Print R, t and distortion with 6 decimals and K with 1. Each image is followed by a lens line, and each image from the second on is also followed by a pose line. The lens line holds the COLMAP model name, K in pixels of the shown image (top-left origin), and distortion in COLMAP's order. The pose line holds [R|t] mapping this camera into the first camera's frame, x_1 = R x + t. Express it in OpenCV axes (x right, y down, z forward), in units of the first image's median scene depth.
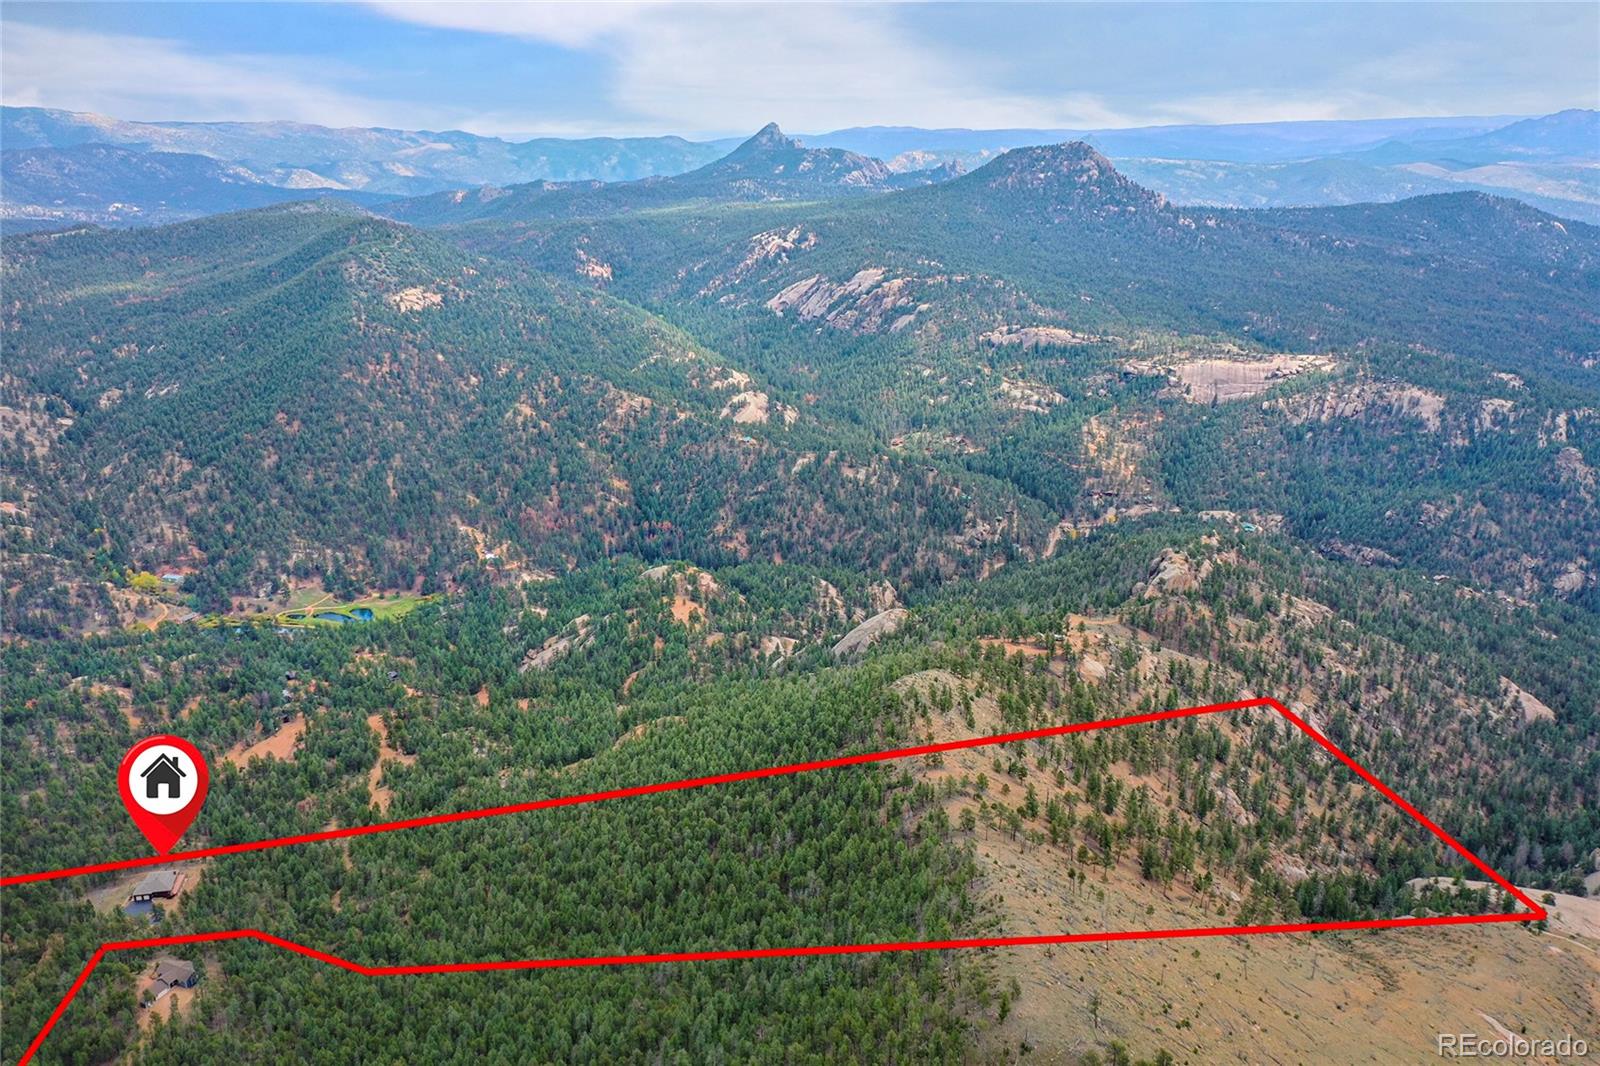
lens RADIAL K [[1245.7, 0, 800.0], [0, 1245.7, 533.0], [0, 0, 1]] dist [0.025430, -0.001011]
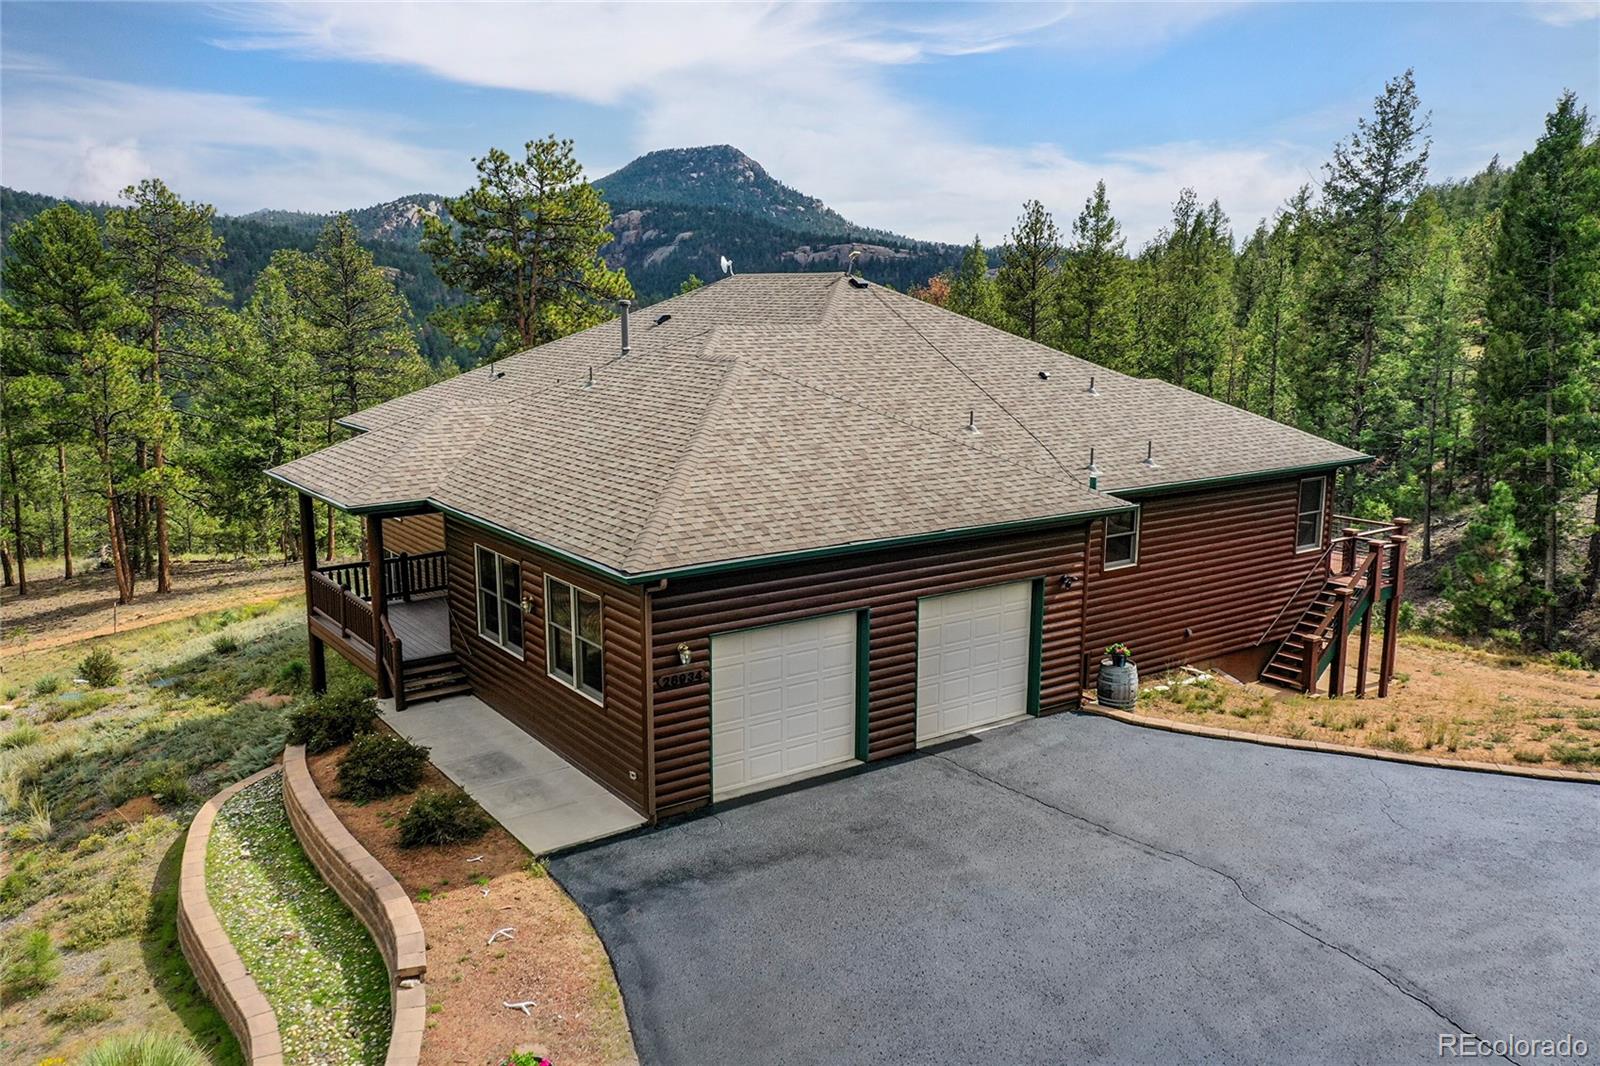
lens RADIAL K [[1259.1, 0, 800.0], [0, 1259.1, 533.0], [0, 0, 1]] dist [0.002460, 0.001156]
pose [[0.914475, -0.071642, 0.398251, -0.154872], [0.120429, 0.987789, -0.098839, 0.083764], [-0.386307, 0.138347, 0.911936, 0.280584]]
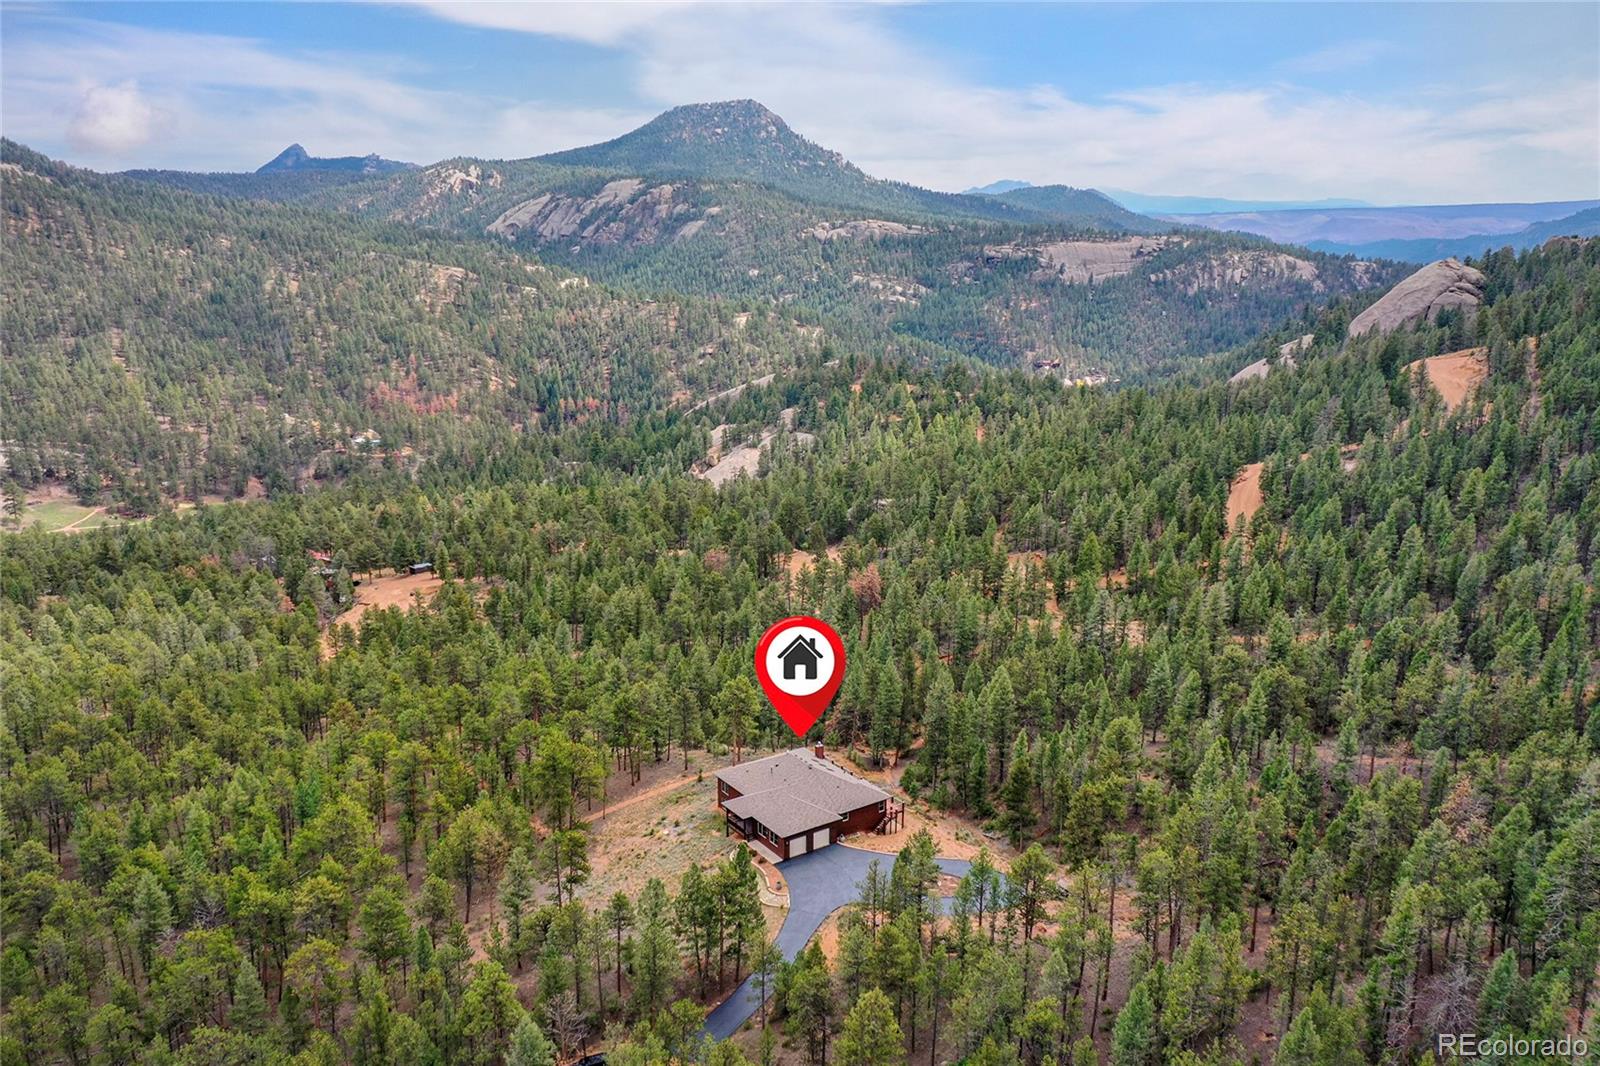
lens RADIAL K [[1245.7, 0, 800.0], [0, 1245.7, 533.0], [0, 0, 1]] dist [0.025430, -0.001011]
pose [[0.921066, -0.093942, 0.377905, -0.176571], [0.117400, 0.992300, -0.039466, 0.069183], [-0.371287, 0.080717, 0.925003, 0.222099]]
